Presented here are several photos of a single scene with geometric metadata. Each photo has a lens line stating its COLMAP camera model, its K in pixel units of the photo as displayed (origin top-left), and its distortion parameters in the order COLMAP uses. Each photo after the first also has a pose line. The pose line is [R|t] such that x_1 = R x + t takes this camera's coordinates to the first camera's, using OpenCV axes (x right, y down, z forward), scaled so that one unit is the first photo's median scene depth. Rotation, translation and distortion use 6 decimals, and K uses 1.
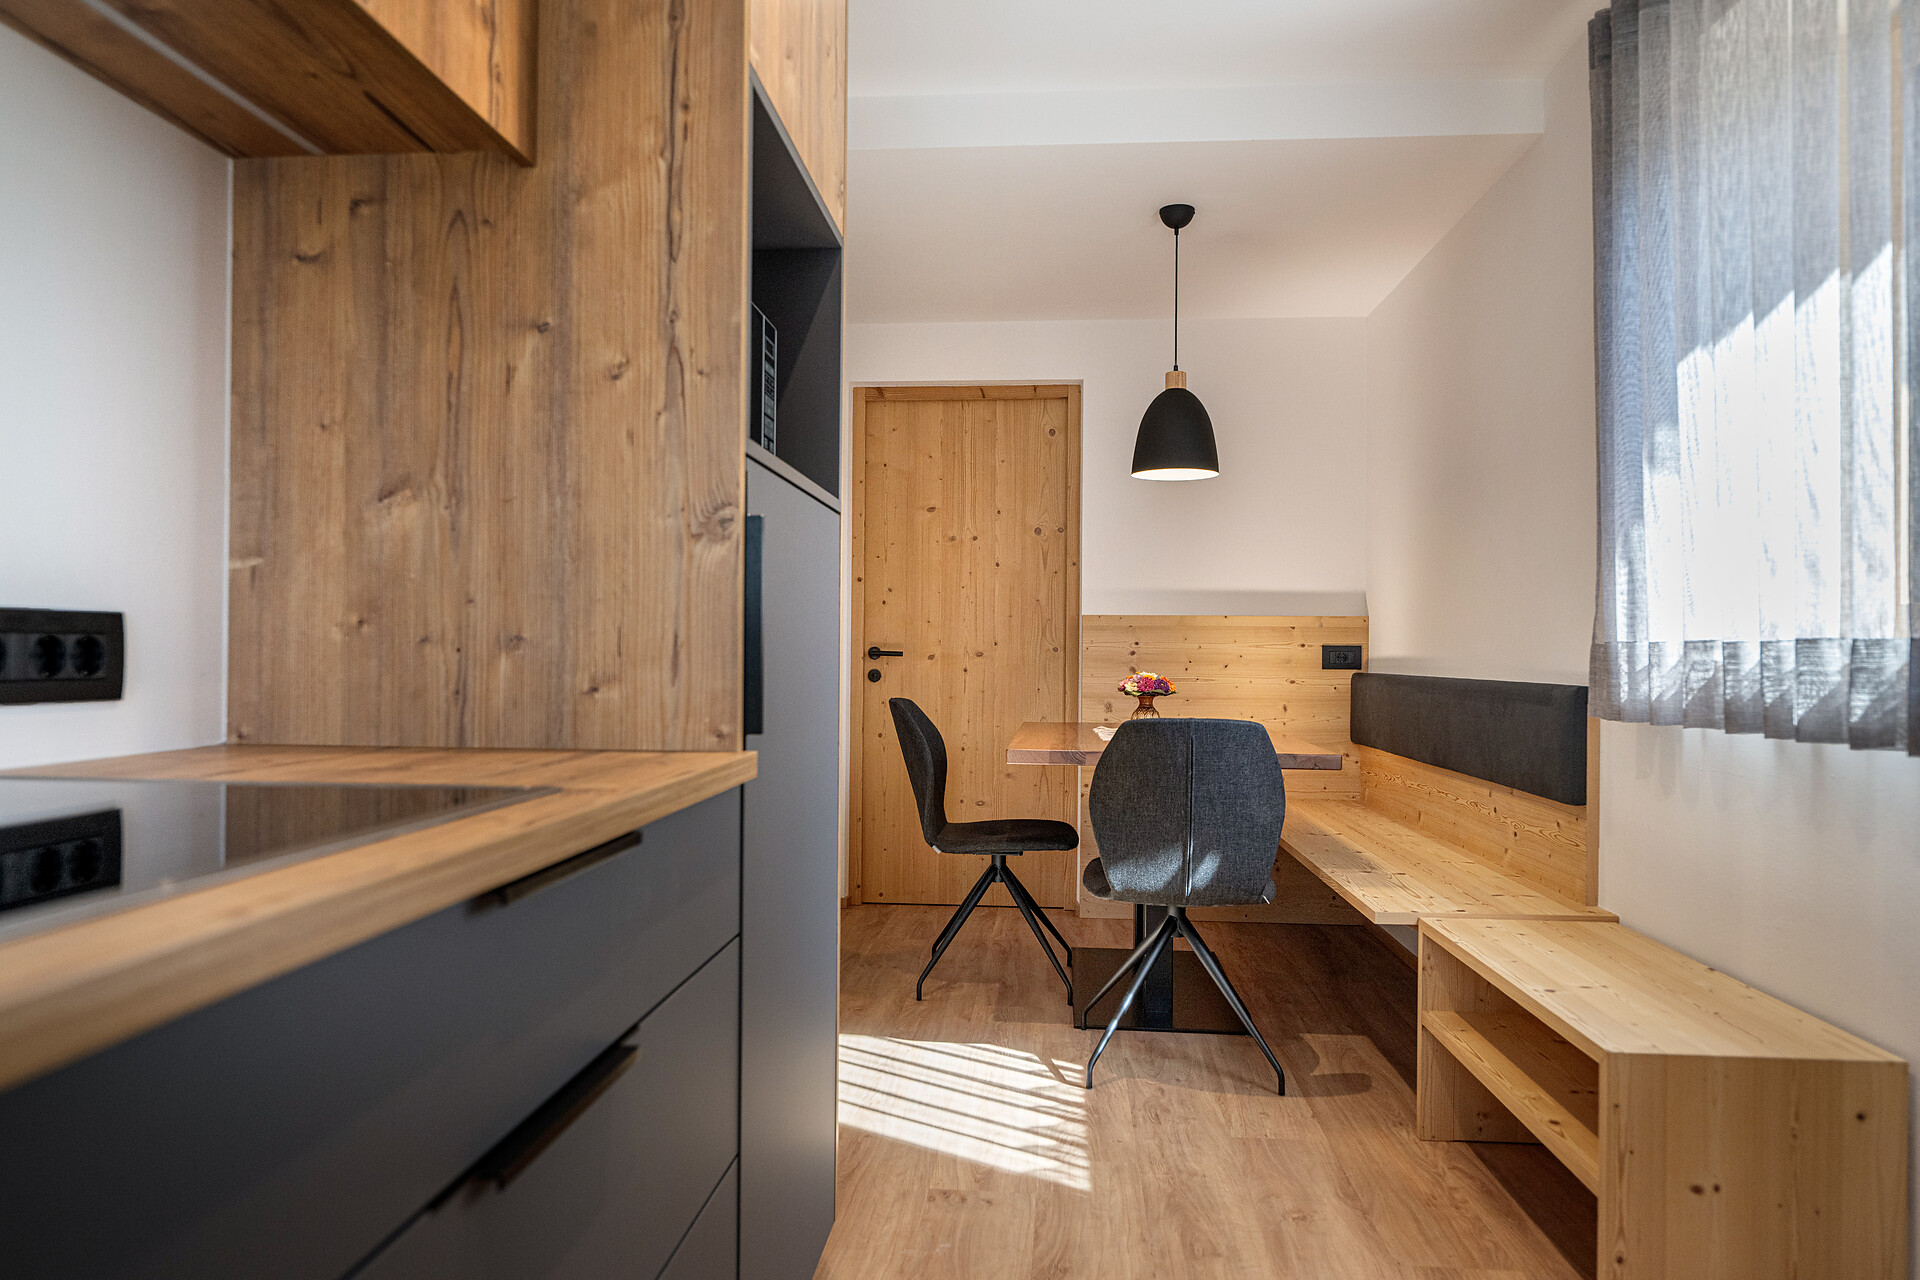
lens RADIAL K [[1228.7, 0, 956.3], [0, 1228.7, 644.6], [0, 0, 1]] dist [-0.001146, -0.001816]
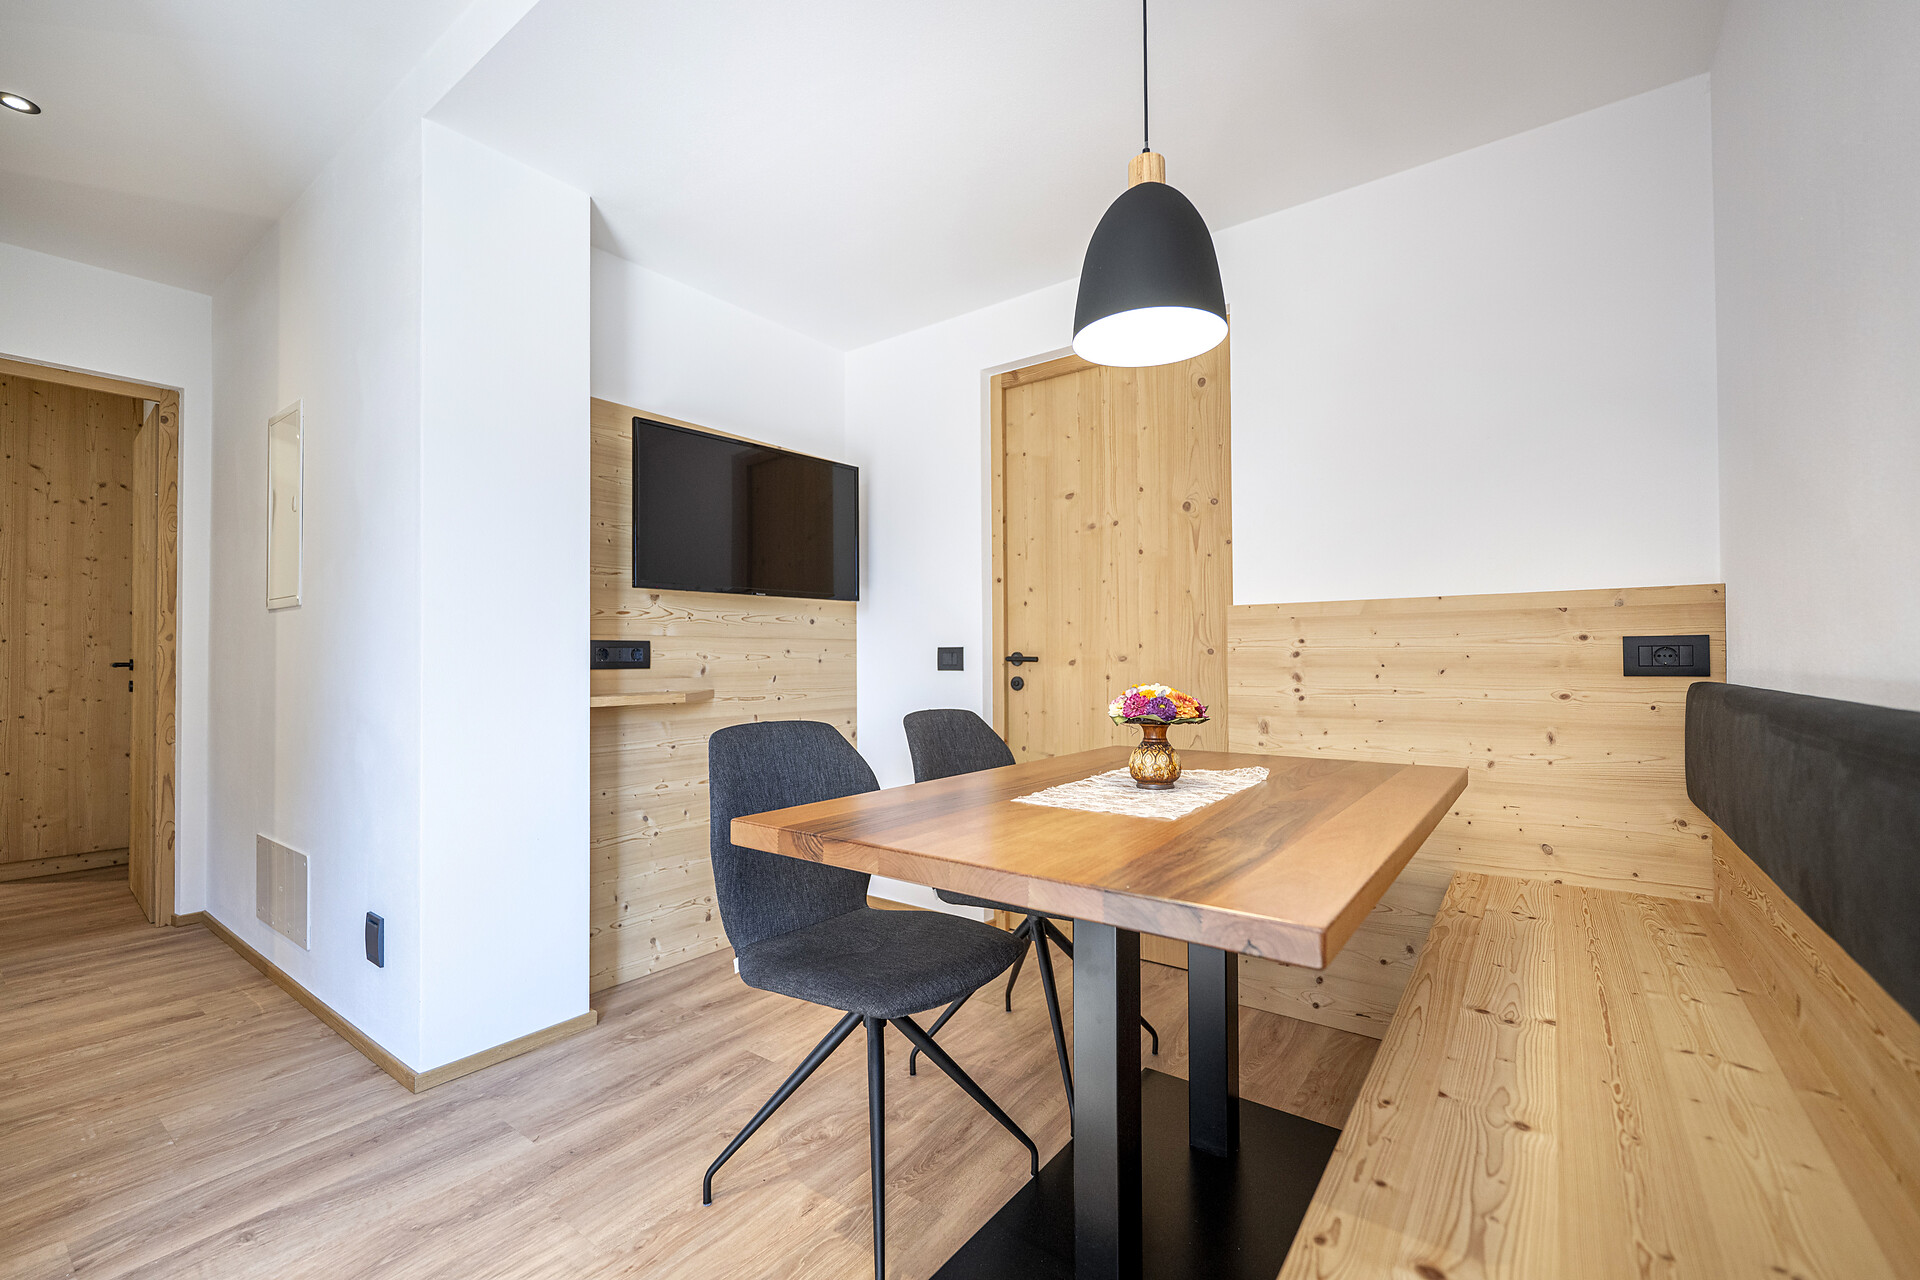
lens RADIAL K [[810.0, 0, 955.4], [0, 810.0, 647.3], [0, 0, 1]] dist [-0.001736, -0.000119]
pose [[0.847770, -0.020821, -0.529955, 0.306312], [0.015535, 0.999775, -0.014428, 0.008832], [0.530136, 0.003999, 0.847903, 0.650757]]
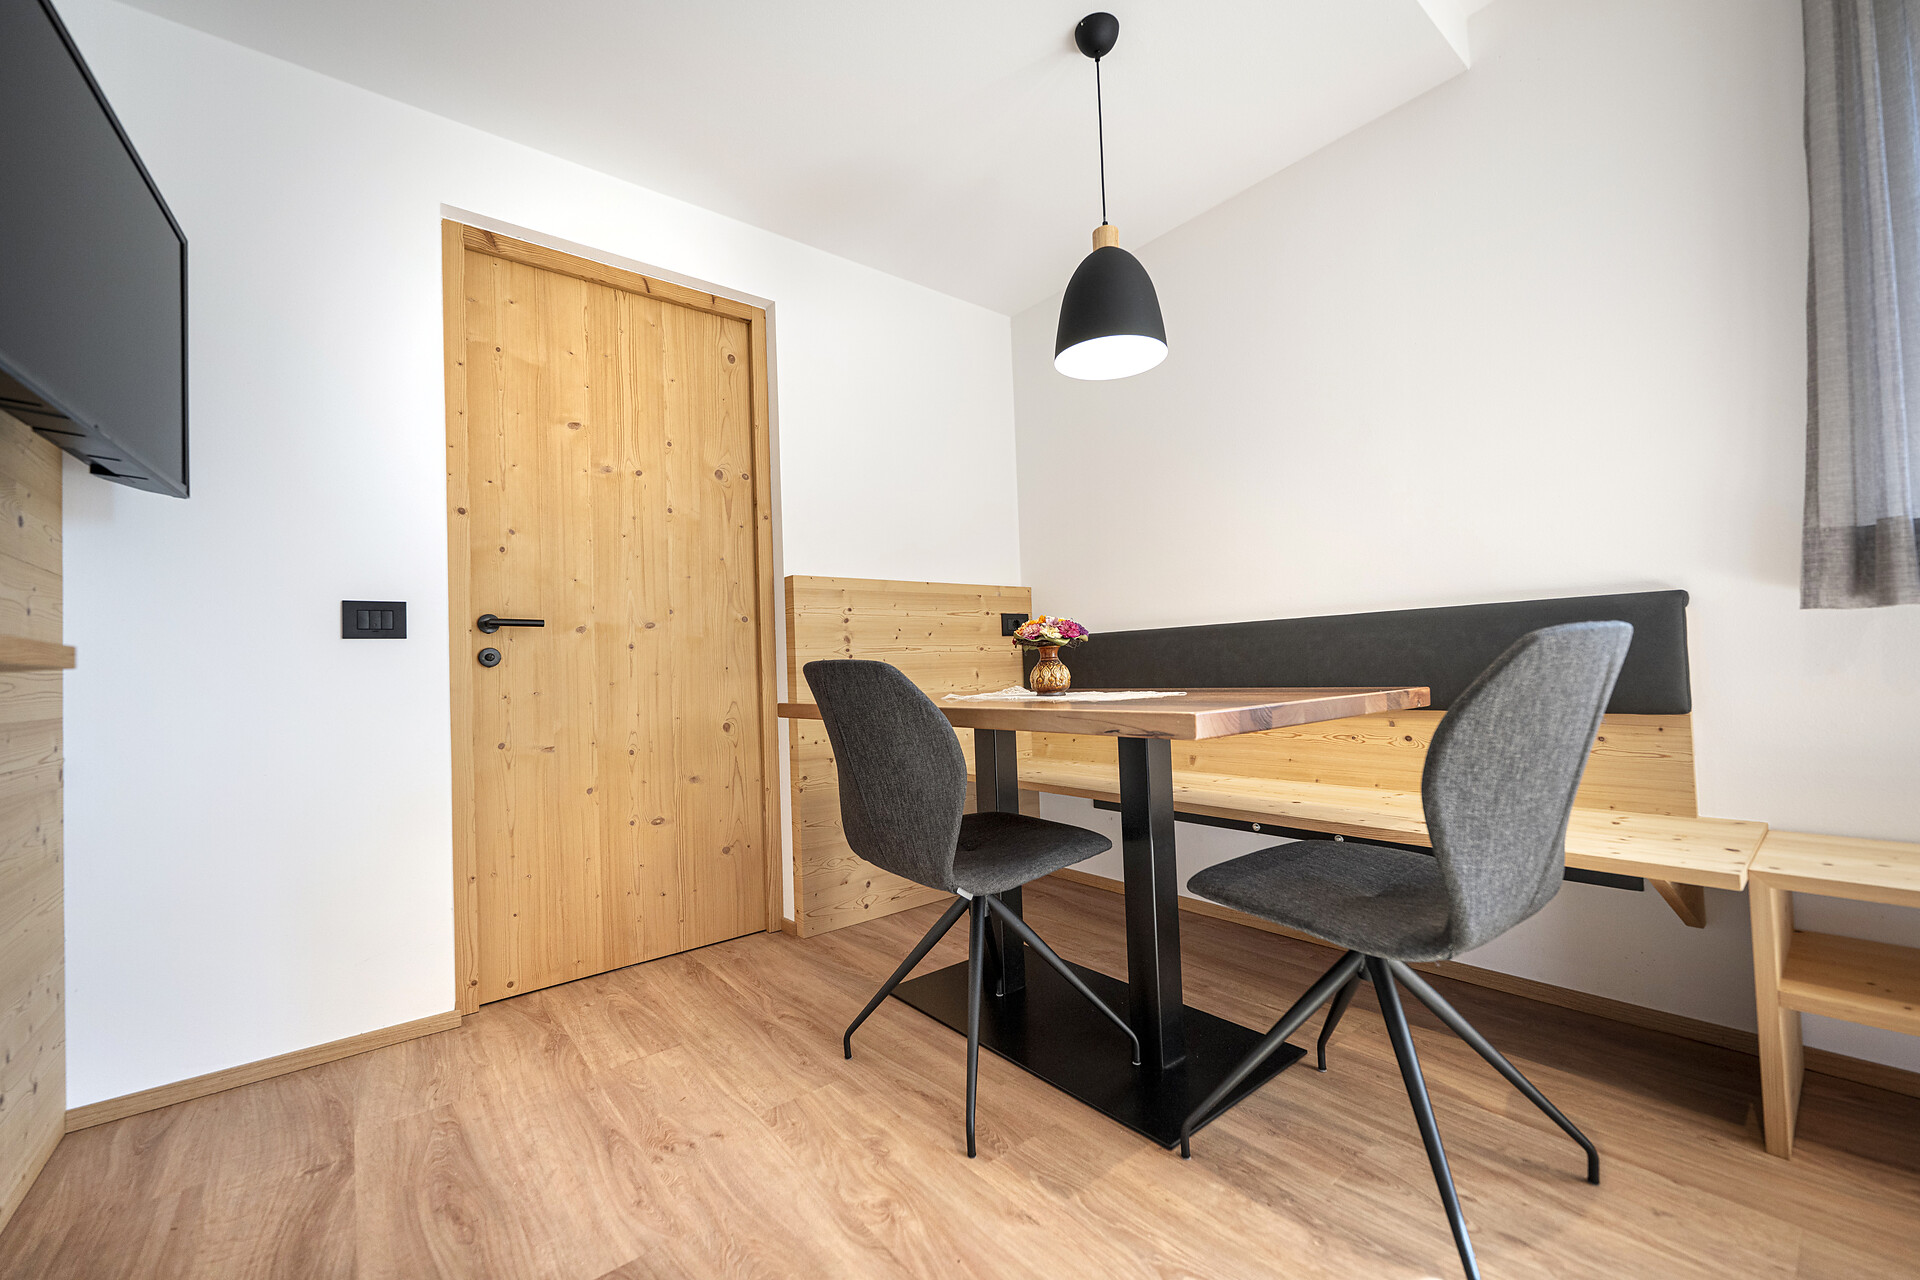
lens RADIAL K [[759.3, 0, 958.3], [0, 759.3, 645.9], [0, 0, 1]] dist [-0.000860, 0.000062]
pose [[0.718914, -0.015542, 0.694926, -0.240236], [0.039230, 0.999064, -0.018240, 0.051620], [-0.693992, 0.040375, 0.718850, 0.744295]]
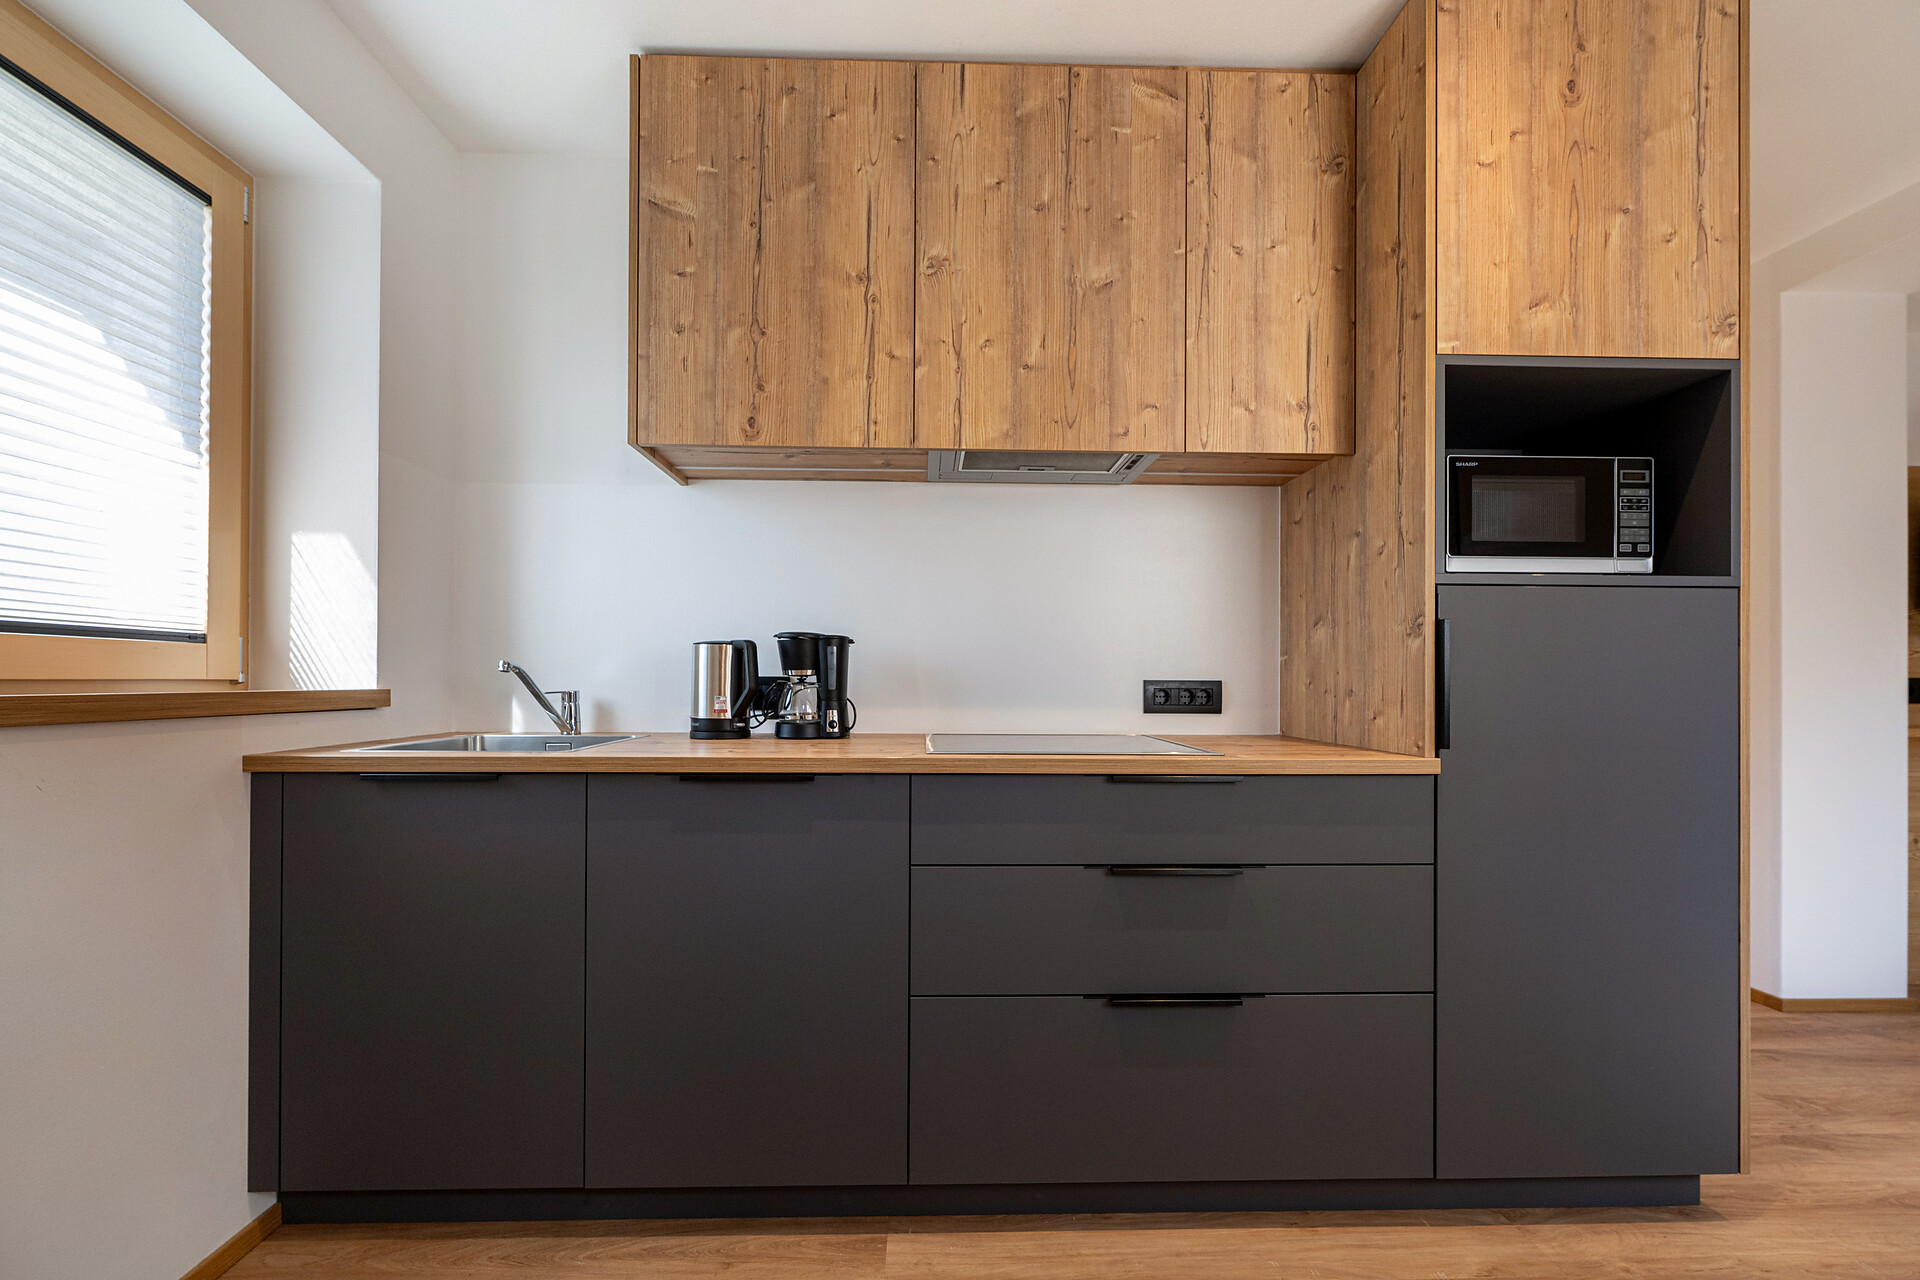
lens RADIAL K [[764.2, 0, 949.3], [0, 764.2, 674.8], [0, 0, 1]] dist [0.000184, 0.000149]
pose [[0.115303, -0.013889, -0.993233, 0.318580], [0.001110, 0.999903, -0.013854, -0.006010], [0.993330, 0.000495, 0.115307, 0.080513]]
